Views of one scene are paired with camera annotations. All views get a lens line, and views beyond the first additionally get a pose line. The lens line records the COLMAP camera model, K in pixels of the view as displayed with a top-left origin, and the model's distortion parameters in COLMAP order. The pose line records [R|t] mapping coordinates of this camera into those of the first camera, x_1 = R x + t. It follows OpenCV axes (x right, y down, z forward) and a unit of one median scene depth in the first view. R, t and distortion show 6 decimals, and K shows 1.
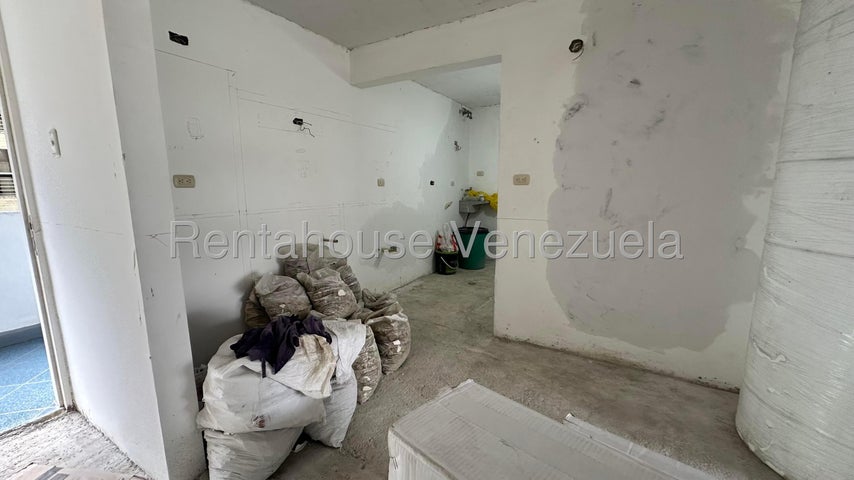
lens RADIAL K [[329.3, 0, 427.0], [0, 329.3, 240.0], [0, 0, 1]] dist [-0.001375, -0.000131]
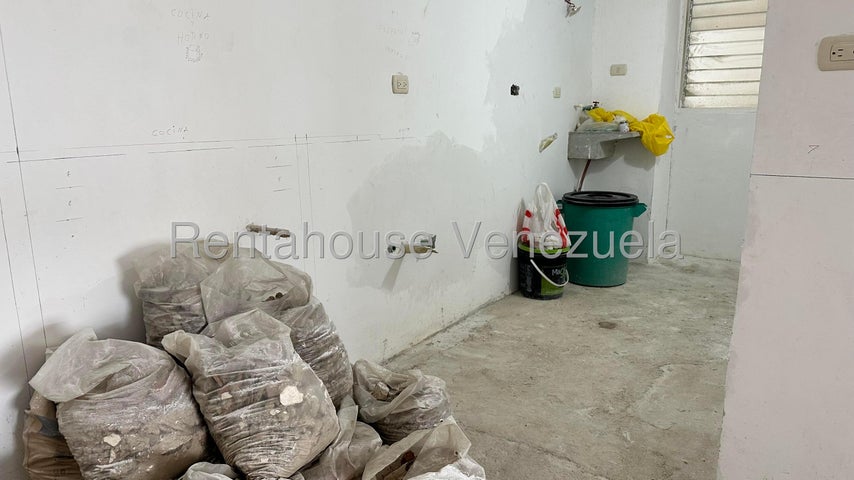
lens RADIAL K [[604.7, 0, 427.0], [0, 604.7, 240.0], [0, 0, 1]] dist [0.016913, -0.002654]
pose [[0.996832, 0.009755, -0.078938, -0.056754], [-0.005946, 0.998813, 0.048353, -0.022949], [0.079316, -0.047731, 0.995706, 0.311060]]
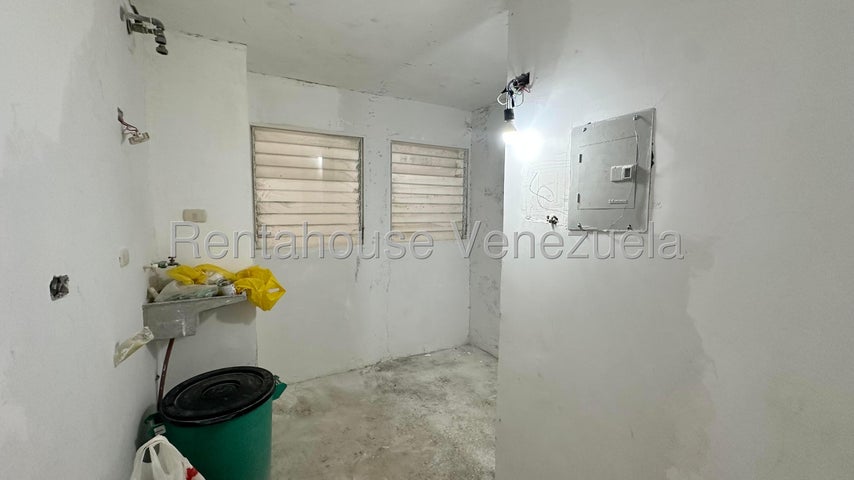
lens RADIAL K [[347.7, 0, 427.0], [0, 347.7, 240.0], [0, 0, 1]] dist [-0.001143, -0.000081]
pose [[0.516023, -0.079241, 0.852901, -0.075001], [0.142340, 0.989801, 0.005841, -0.282515], [-0.844665, 0.118388, 0.522039, 1.164674]]
